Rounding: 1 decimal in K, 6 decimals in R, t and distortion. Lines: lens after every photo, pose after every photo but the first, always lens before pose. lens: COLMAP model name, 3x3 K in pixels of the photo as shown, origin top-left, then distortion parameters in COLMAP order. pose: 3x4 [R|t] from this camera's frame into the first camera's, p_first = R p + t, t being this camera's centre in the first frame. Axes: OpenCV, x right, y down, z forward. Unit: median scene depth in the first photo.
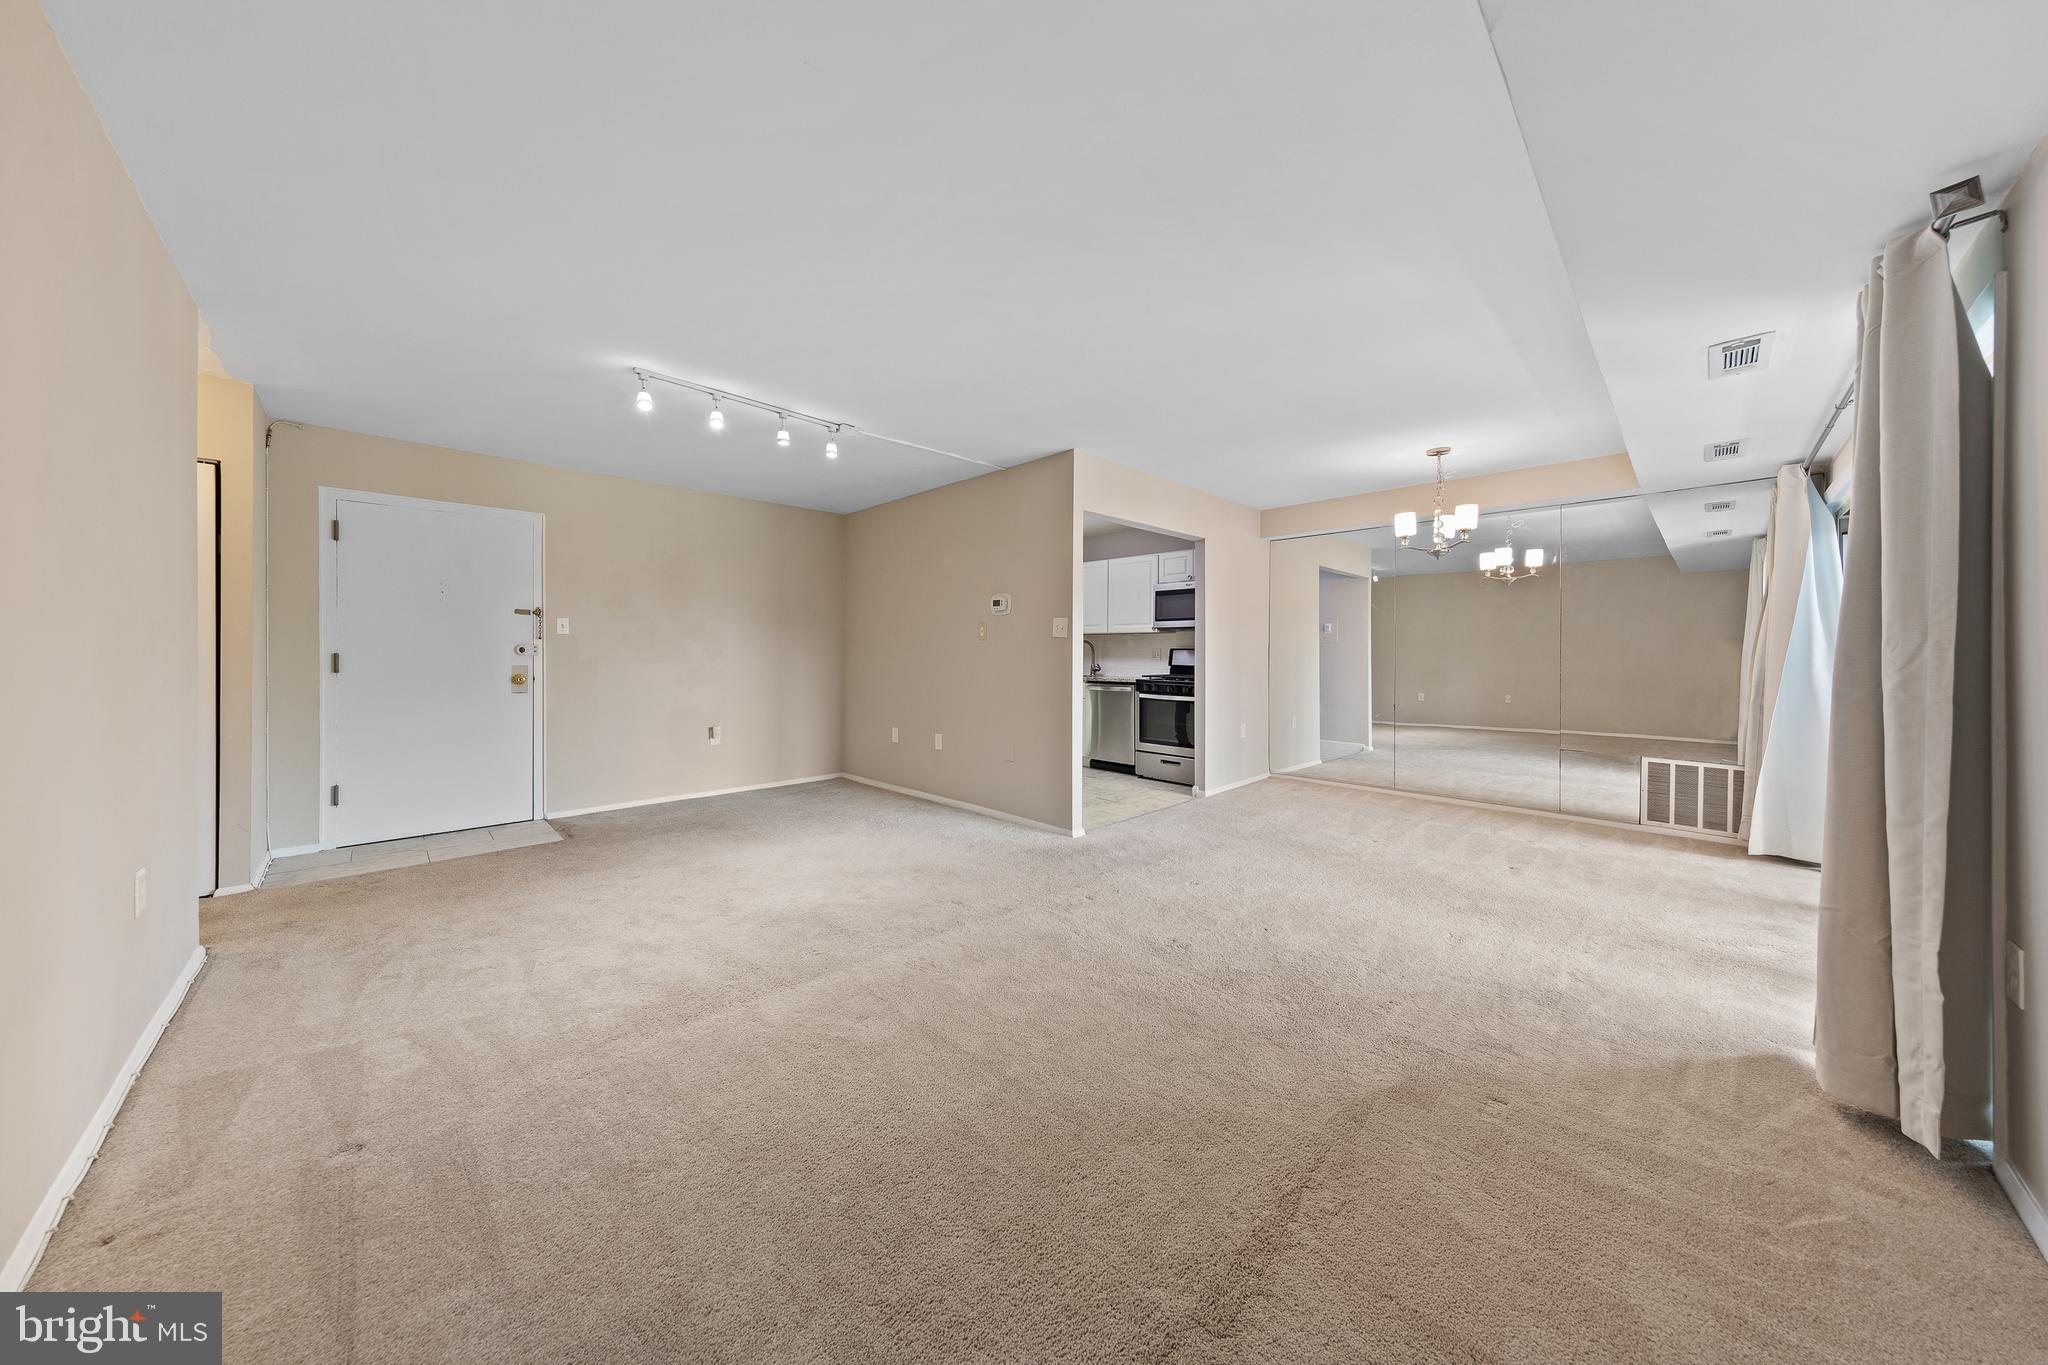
lens RADIAL K [[646.7, 0, 1006.4], [0, 646.7, 648.3], [0, 0, 1]] dist [0.000082, -0.000011]
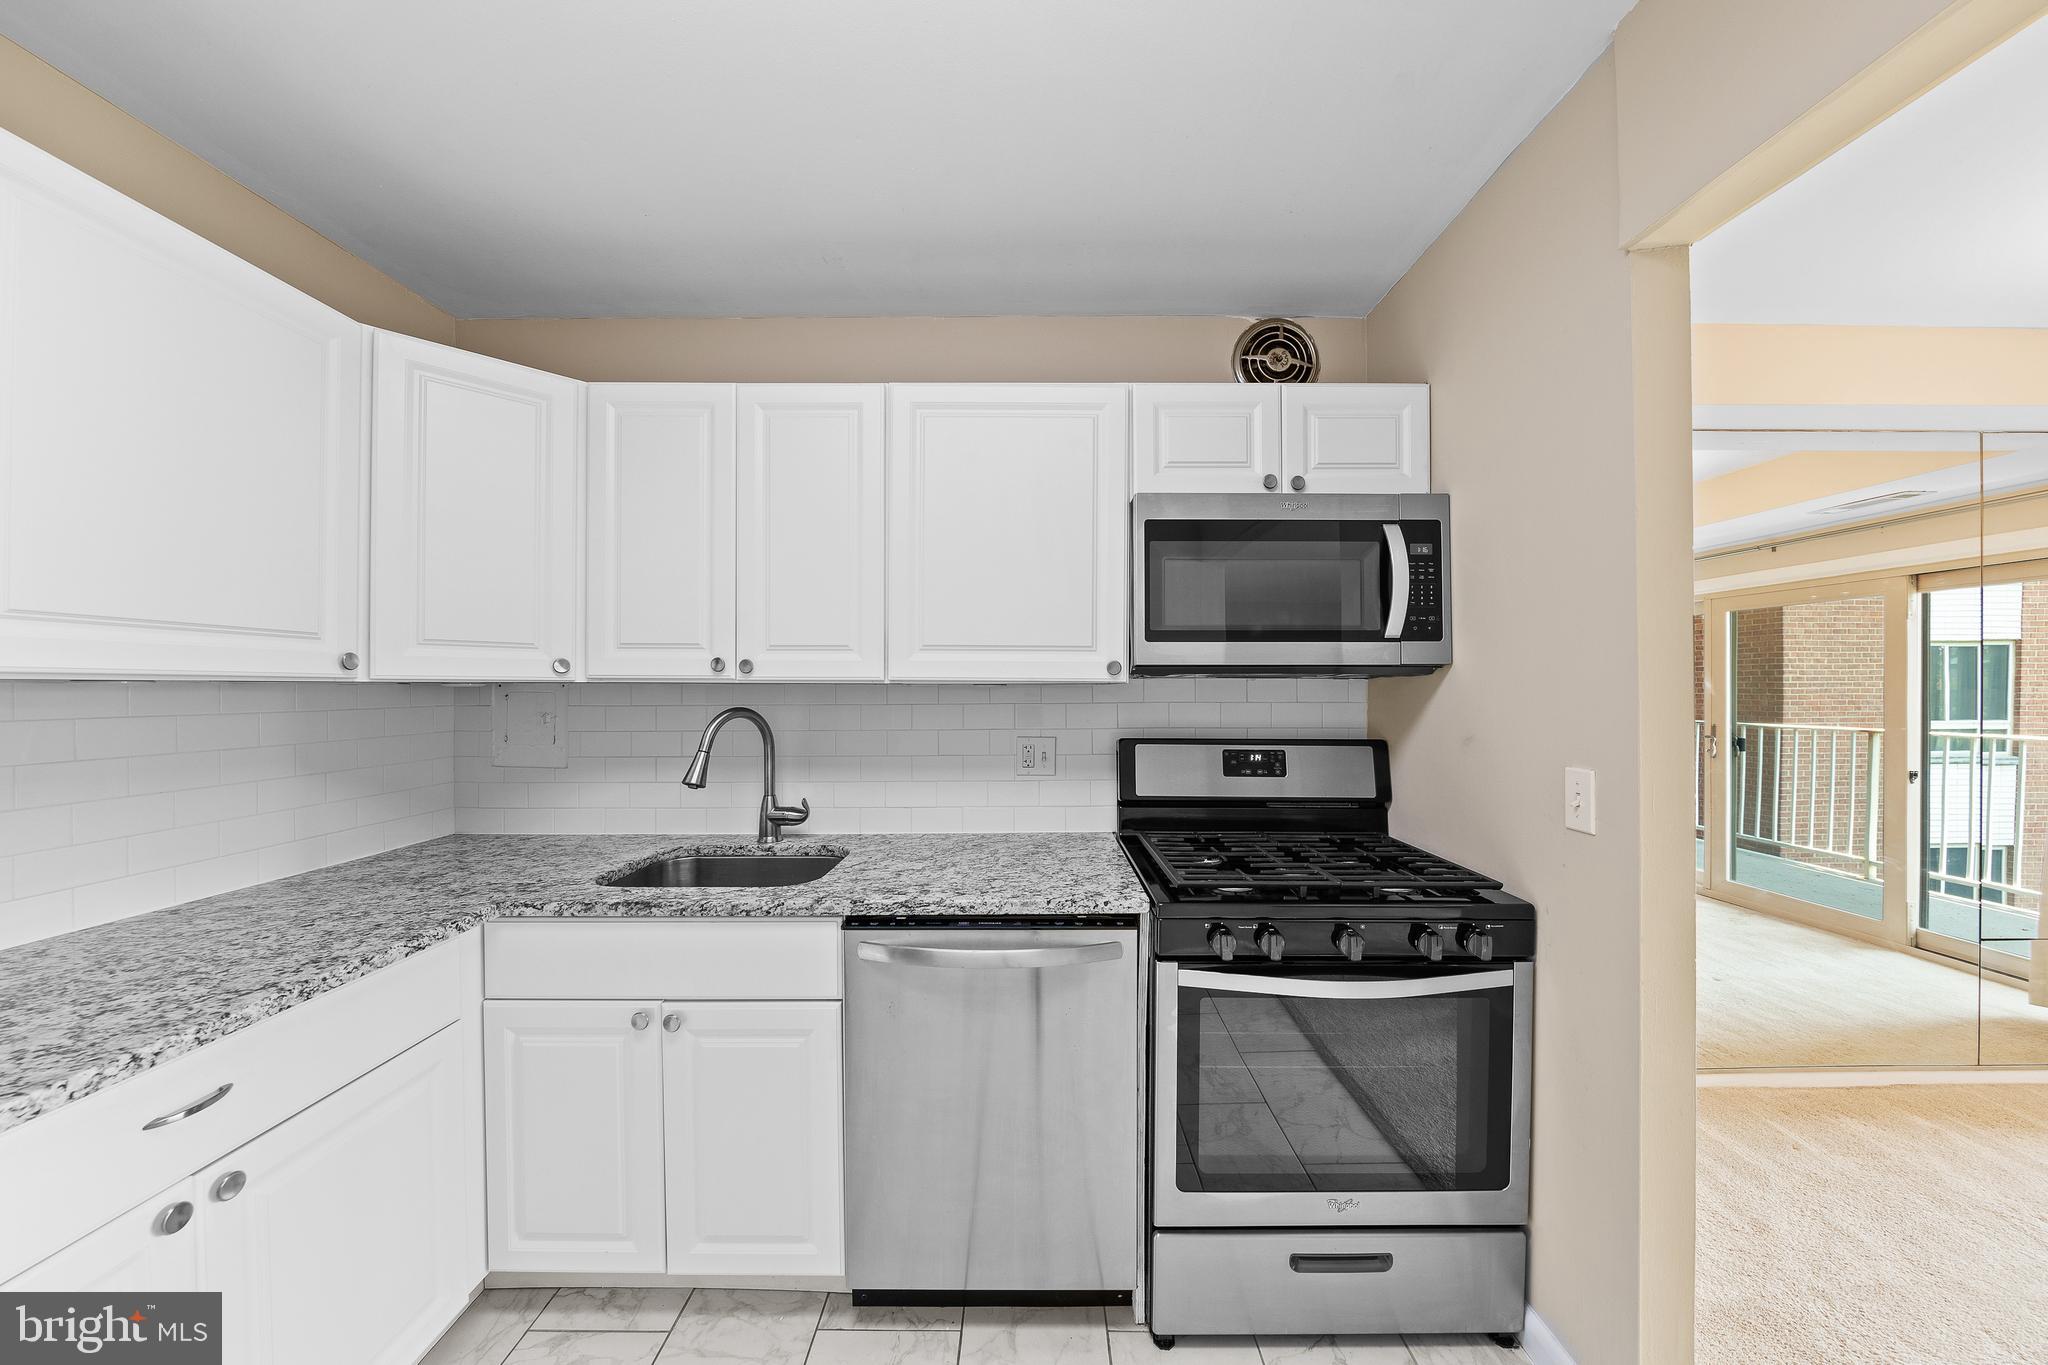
lens RADIAL K [[684.8, 0, 1025.6], [0, 684.8, 692.8], [0, 0, 1]] dist [-0.010650, 0.000068]
pose [[0.694421, -0.008380, 0.719520, 0.008300], [0.002875, 0.999957, 0.008871, -0.023740], [-0.719563, -0.004092, 0.694415, 0.872077]]
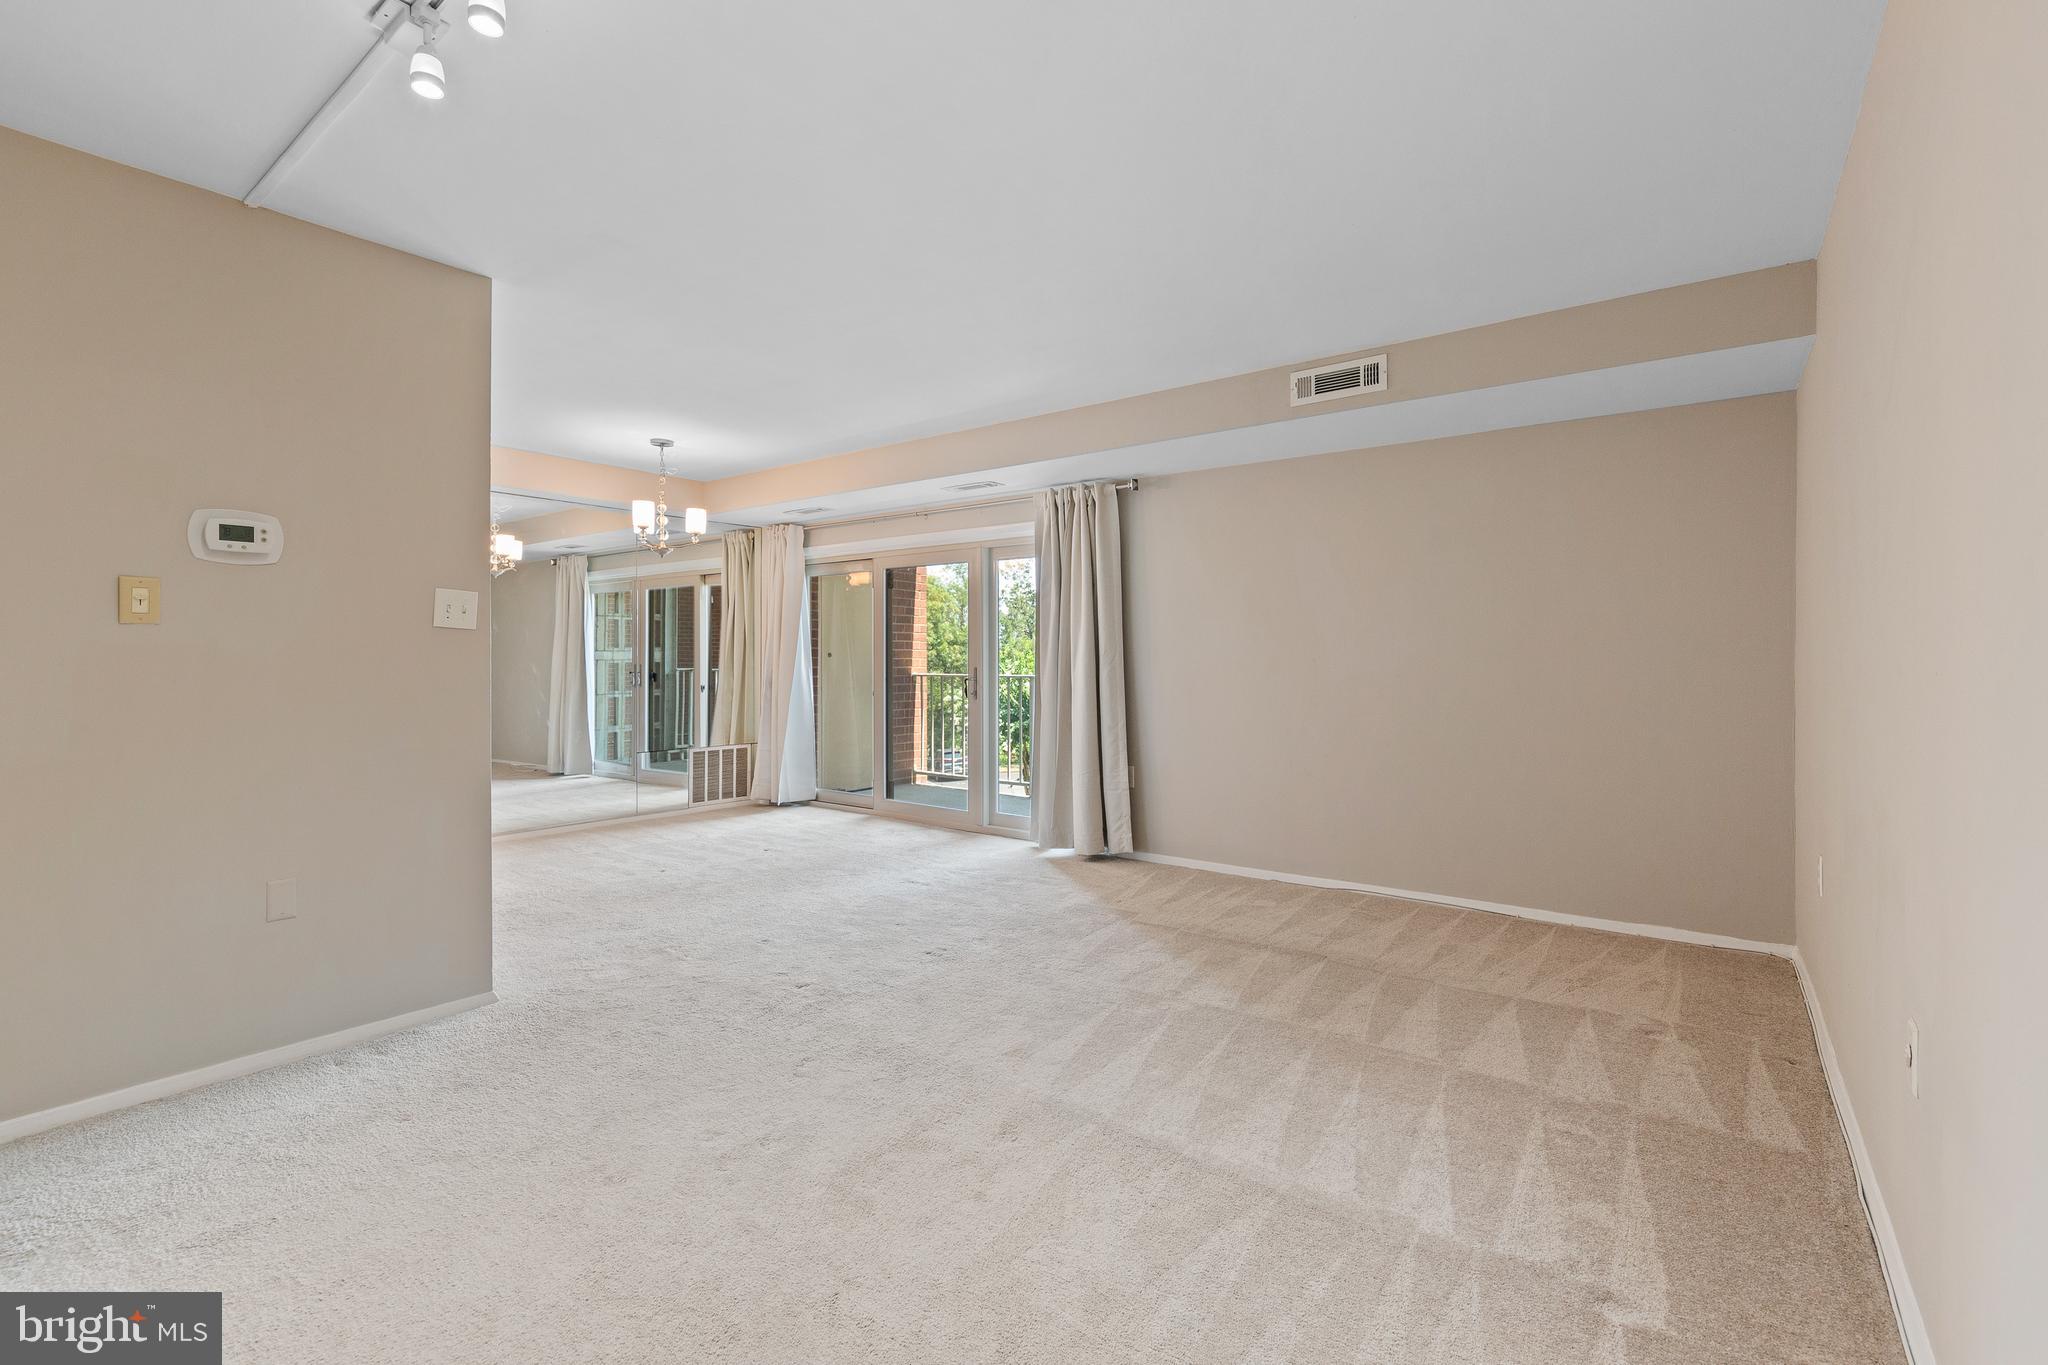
lens RADIAL K [[931.2, 0, 1014.2], [0, 931.2, 666.9], [0, 0, 1]] dist [-0.024685, 0.000186]
pose [[-0.158395, -0.009885, 0.987326, -0.502938], [-0.002604, 0.999951, 0.009594, 0.004178], [-0.987372, -0.001052, -0.158413, 0.485857]]
